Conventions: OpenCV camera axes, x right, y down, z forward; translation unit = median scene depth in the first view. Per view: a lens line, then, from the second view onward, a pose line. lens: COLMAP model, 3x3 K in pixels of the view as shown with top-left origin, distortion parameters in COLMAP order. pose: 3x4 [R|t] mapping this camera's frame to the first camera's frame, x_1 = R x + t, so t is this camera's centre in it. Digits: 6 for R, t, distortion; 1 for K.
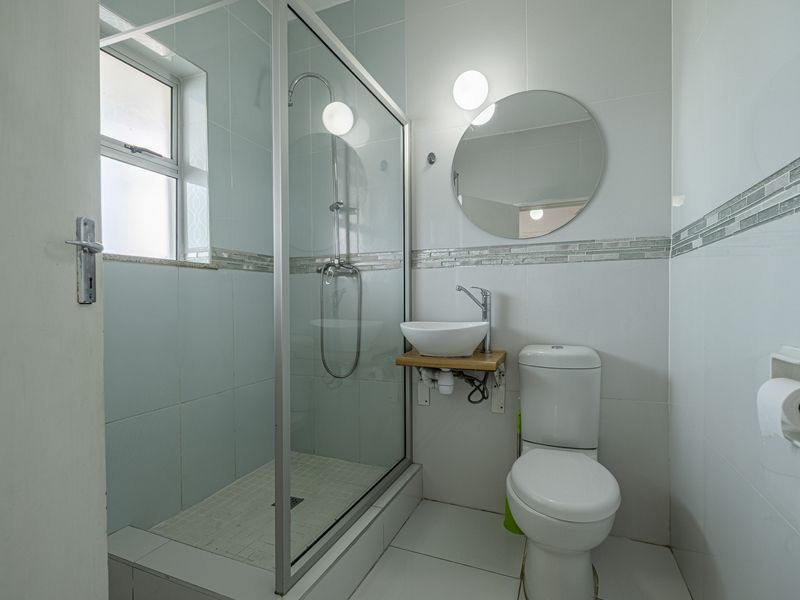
lens RADIAL K [[402.8, 0, 400.0], [0, 402.8, 300.0], [0, 0, 1]] dist [0.015357, -0.000837]
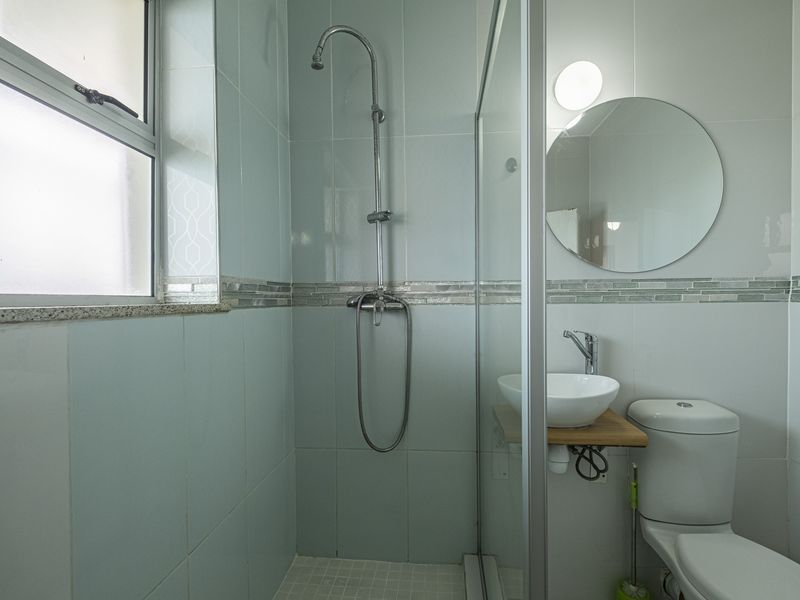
lens RADIAL K [[402.8, 0, 400.0], [0, 402.8, 300.0], [0, 0, 1]] dist [0.015357, -0.000837]
pose [[0.952275, -0.002157, 0.305235, -0.395636], [0.001729, 0.999997, 0.001671, -0.095209], [-0.305238, -0.001063, 0.952276, 0.336196]]
